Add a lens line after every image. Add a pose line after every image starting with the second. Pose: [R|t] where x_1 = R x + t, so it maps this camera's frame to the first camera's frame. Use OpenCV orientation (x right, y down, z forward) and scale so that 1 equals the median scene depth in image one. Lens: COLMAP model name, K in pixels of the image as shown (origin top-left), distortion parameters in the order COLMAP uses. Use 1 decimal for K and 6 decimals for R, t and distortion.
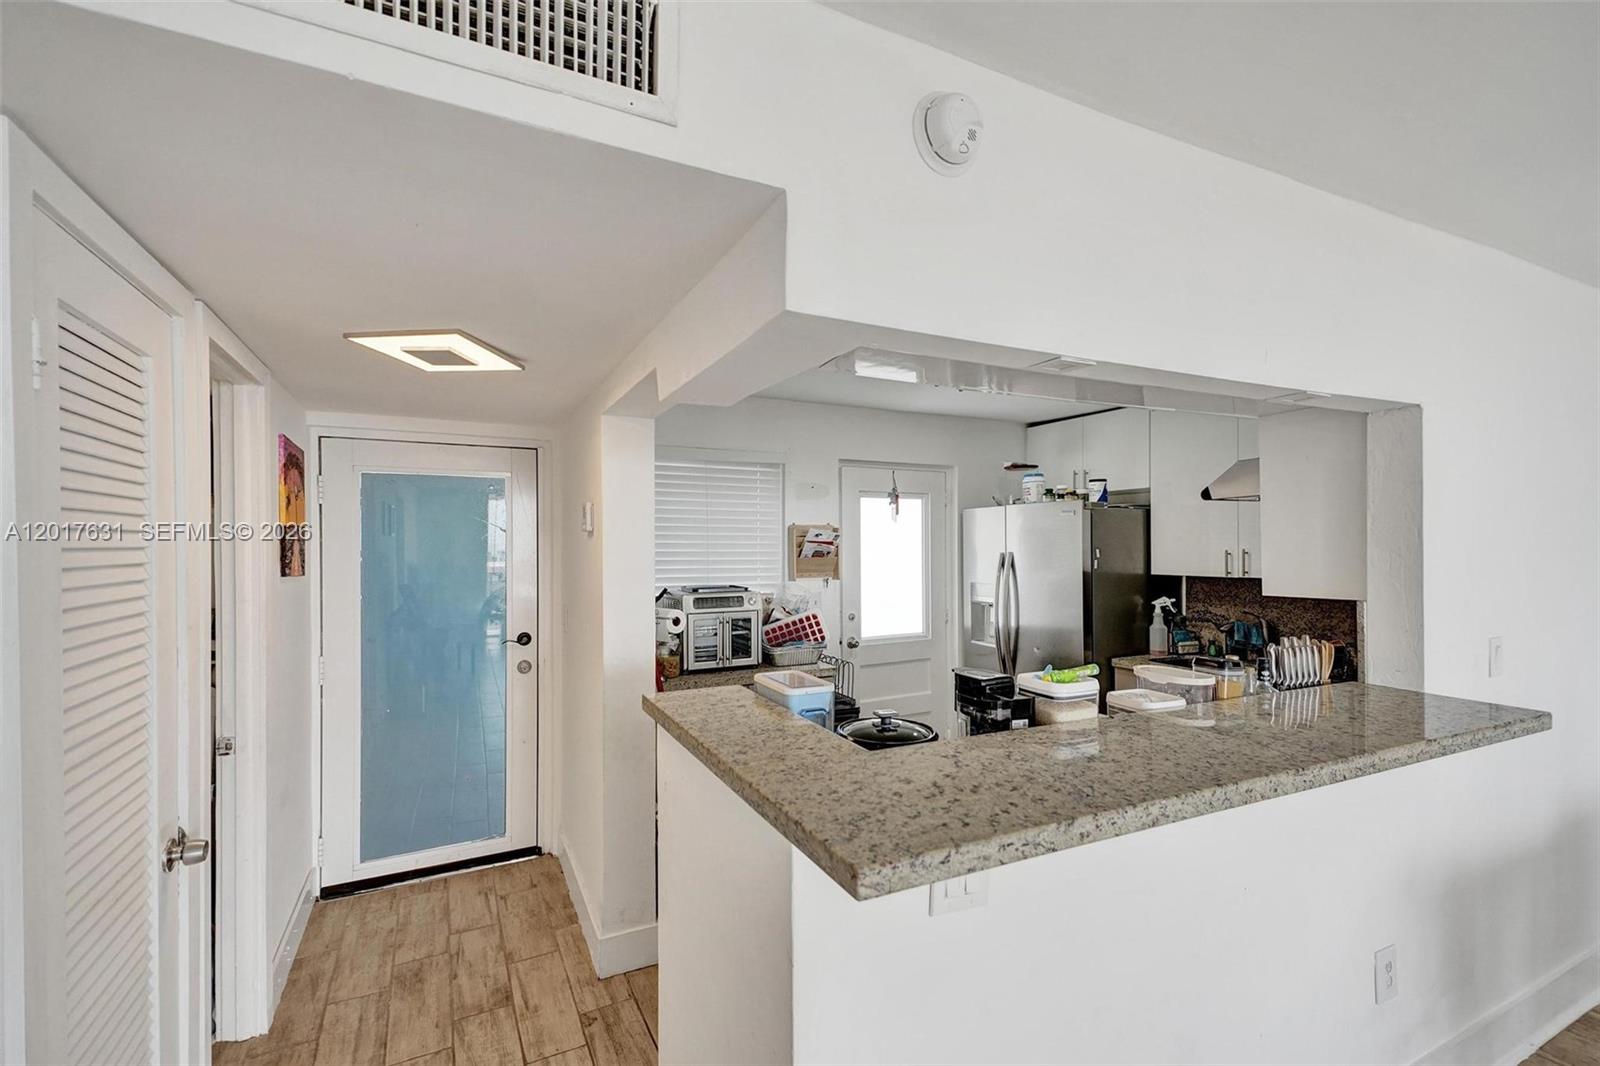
lens RADIAL K [[711.5, 0, 833.9], [0, 711.5, 541.4], [0, 0, 1]] dist [-0.000478, 0.004468]
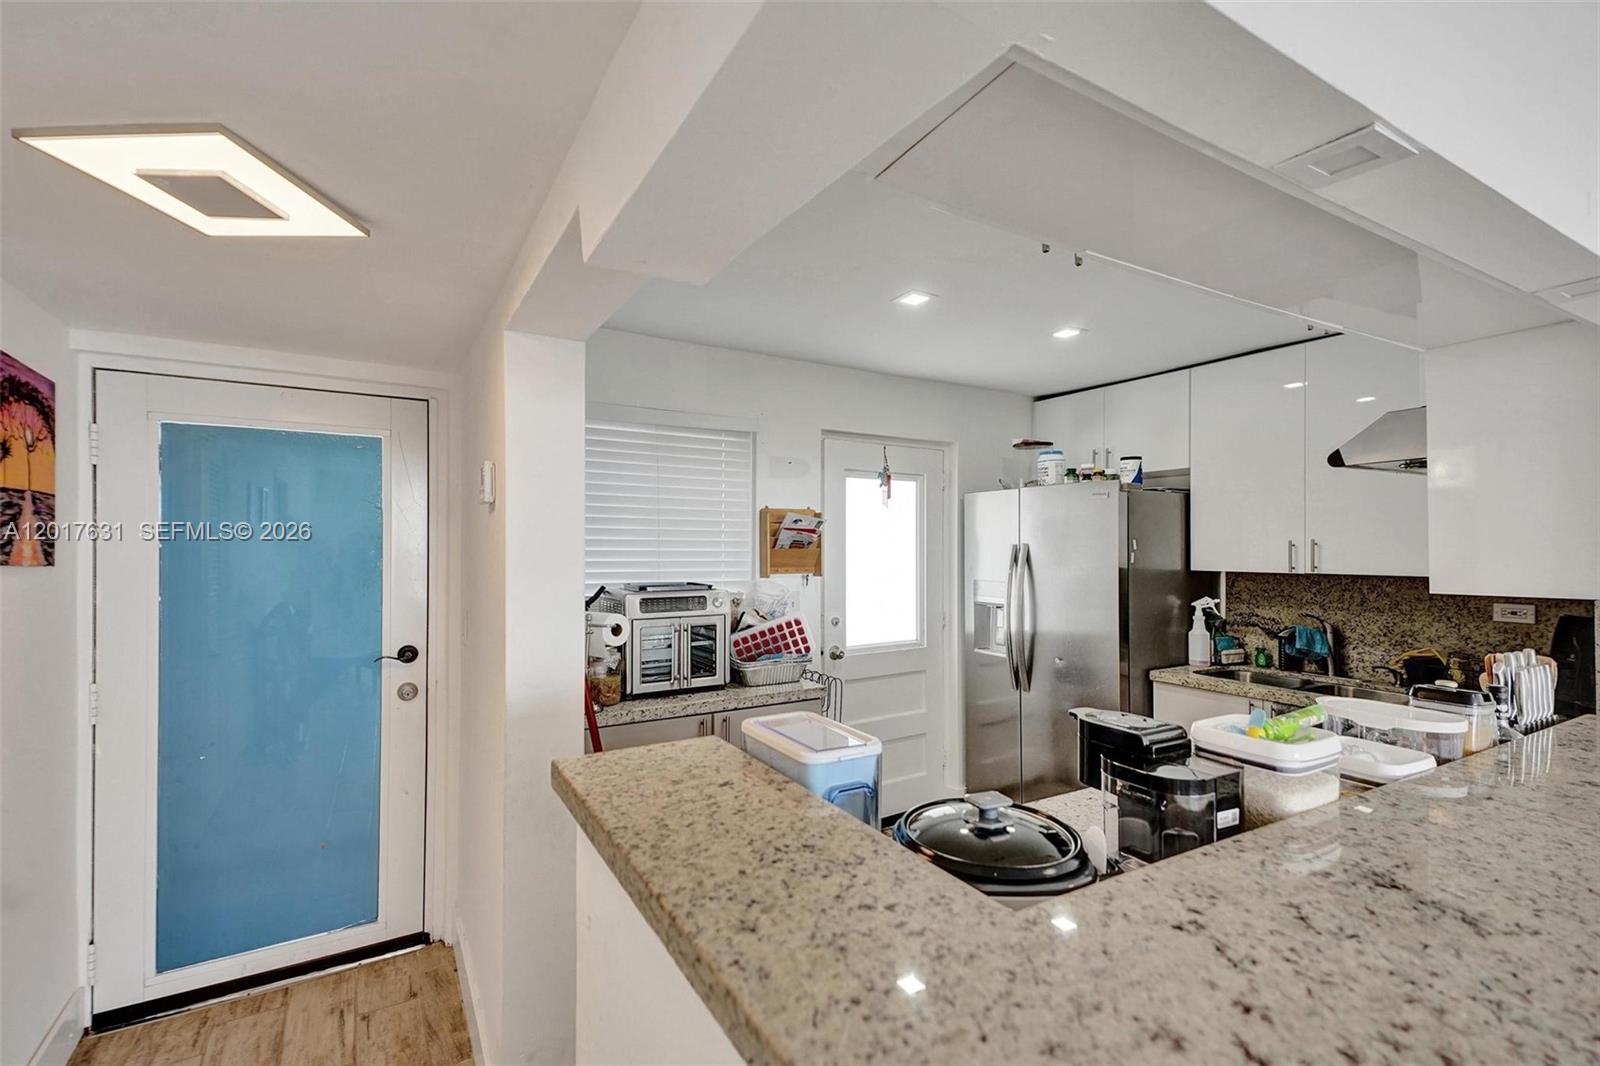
lens RADIAL K [[711.5, 0, 838.7], [0, 711.5, 537.9], [0, 0, 1]] dist [-0.000478, 0.004468]
pose [[0.996940, 0.005649, 0.077960, -0.044375], [-0.005063, 0.999957, -0.007713, 0.019119], [-0.078000, 0.007295, 0.996927, 0.219433]]
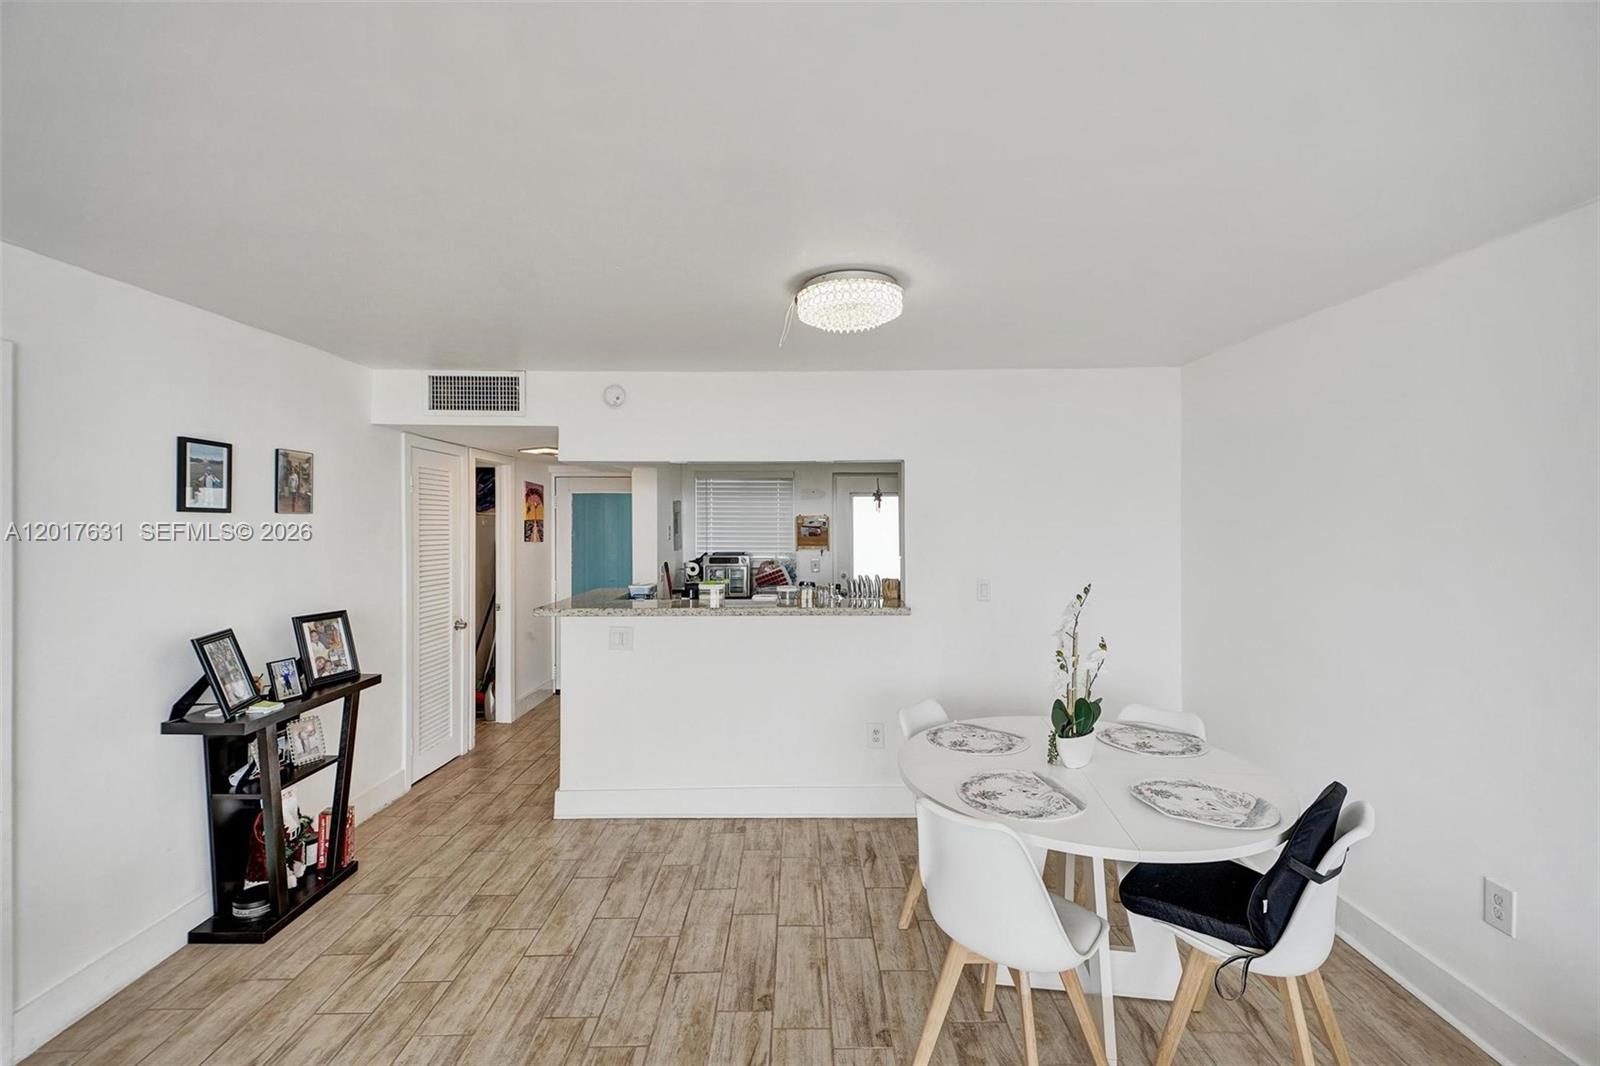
lens RADIAL K [[711.5, 0, 820.4], [0, 711.5, 525.2], [0, 0, 1]] dist [-0.000478, 0.004468]
pose [[0.887619, 0.001123, -0.460577, 0.831844], [-0.000141, 0.999998, 0.002167, -0.006128], [0.460579, -0.001858, 0.887617, -0.447322]]
